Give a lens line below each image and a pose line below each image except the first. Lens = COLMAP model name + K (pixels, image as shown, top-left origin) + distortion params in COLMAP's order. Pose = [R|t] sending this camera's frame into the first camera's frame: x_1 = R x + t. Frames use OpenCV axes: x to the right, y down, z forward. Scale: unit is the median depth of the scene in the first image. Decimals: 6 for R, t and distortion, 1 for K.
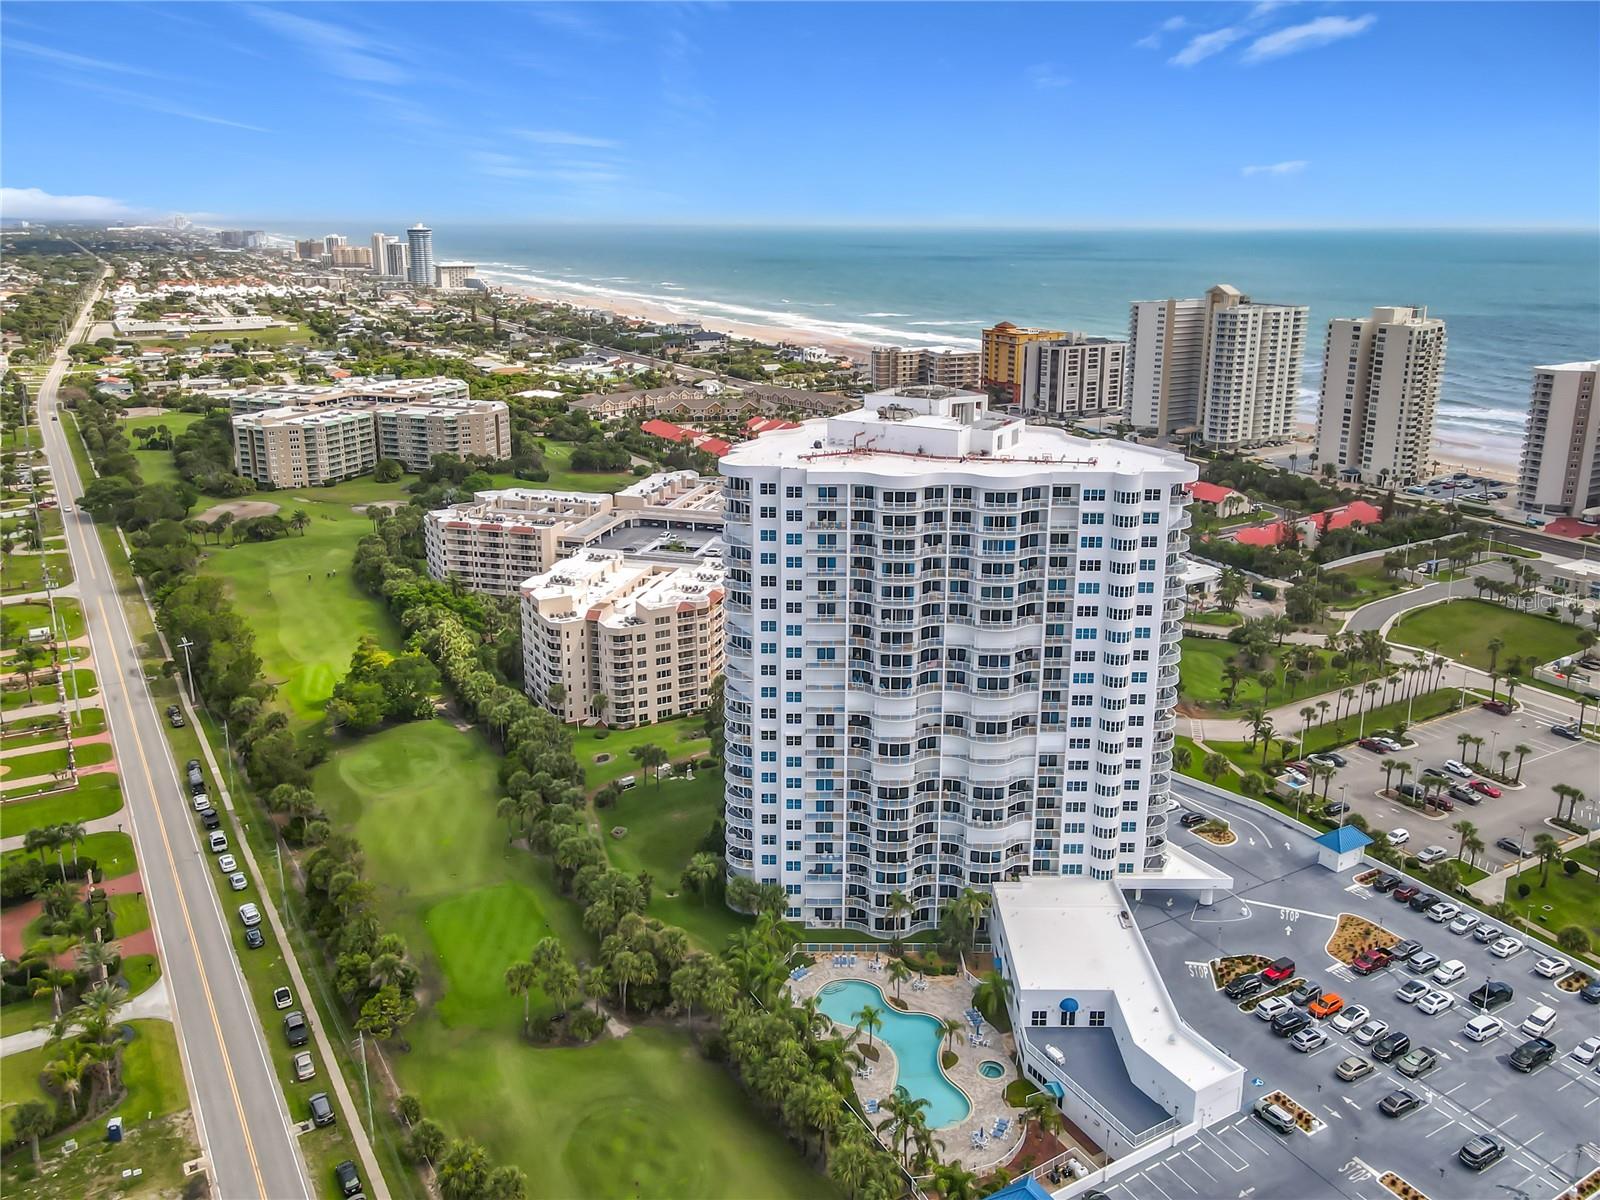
lens RADIAL K [[1165.9, 0, 861.8], [0, 1165.9, 507.8], [0, 0, 1]] dist [0.000686, 0.034236]
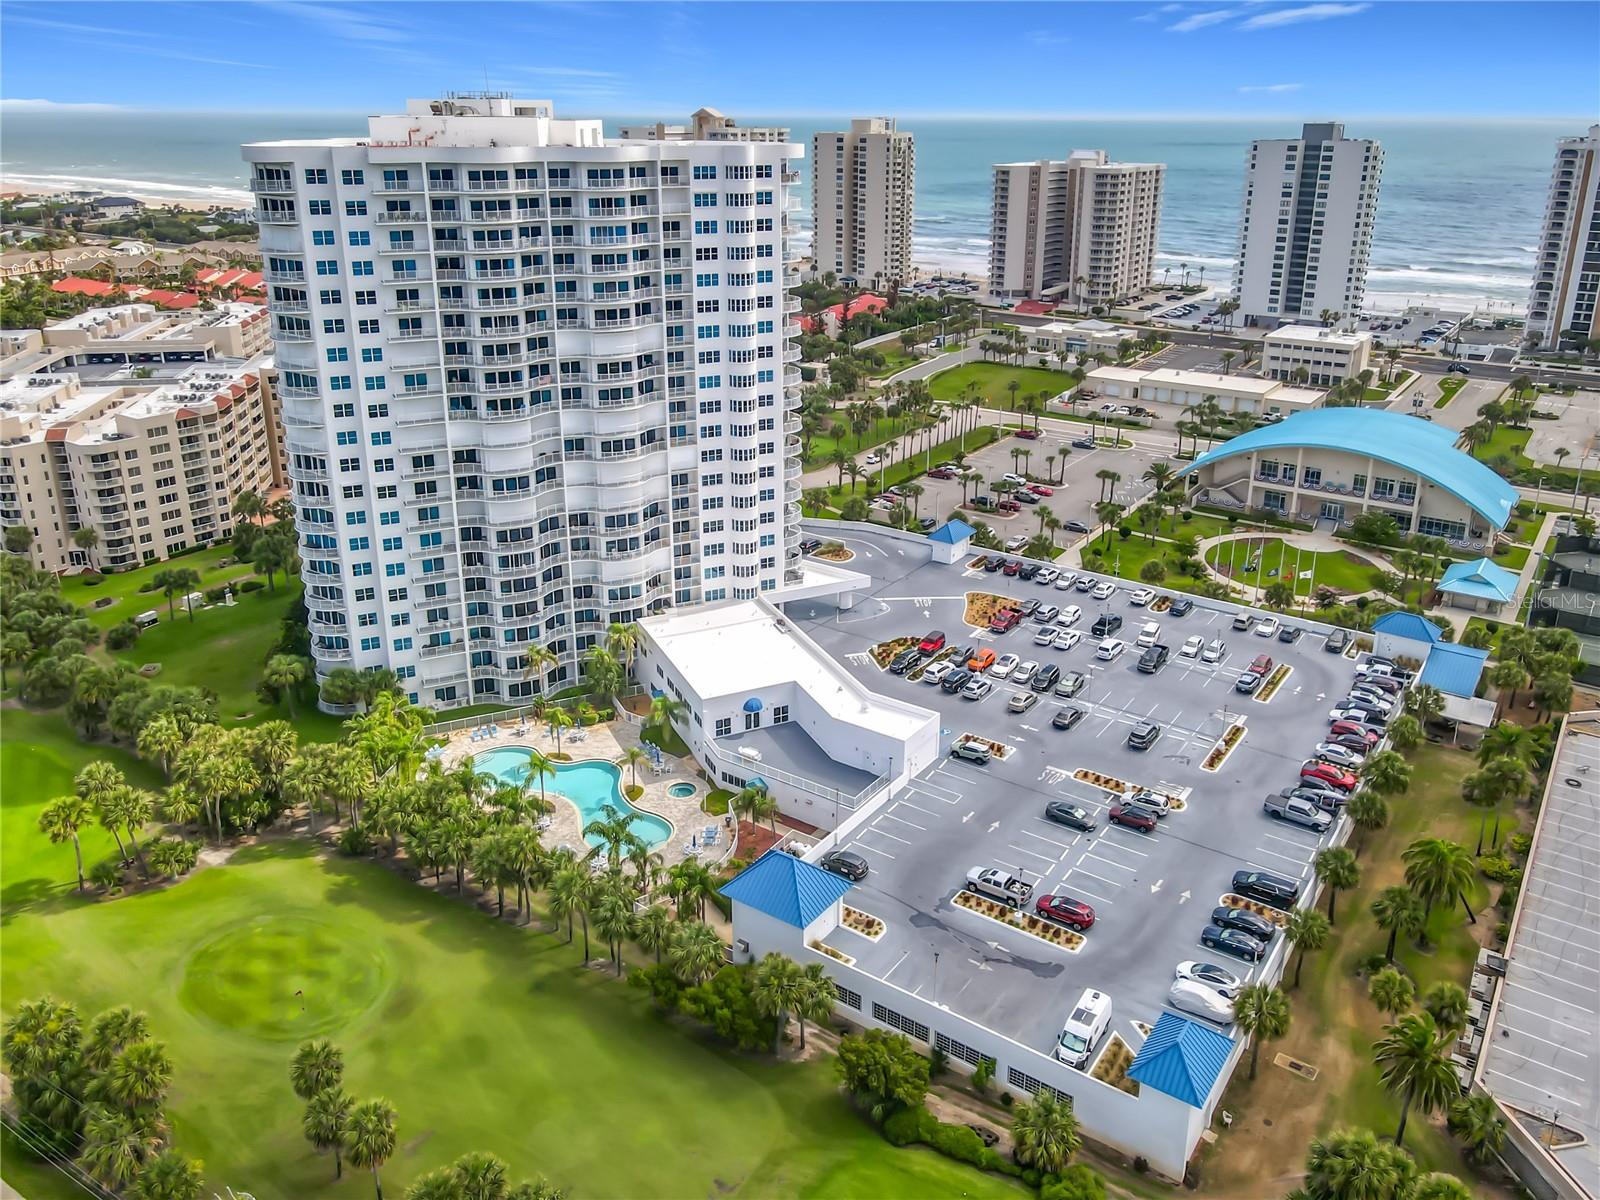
lens RADIAL K [[1171.5, 0, 827.7], [0, 1171.5, 455.7], [0, 0, 1]] dist [-0.003360, 0.002747]
pose [[0.914448, -0.127048, 0.384244, -0.087260], [0.102623, 0.991209, 0.083509, 0.134759], [-0.391476, -0.036932, 0.919447, 0.108168]]
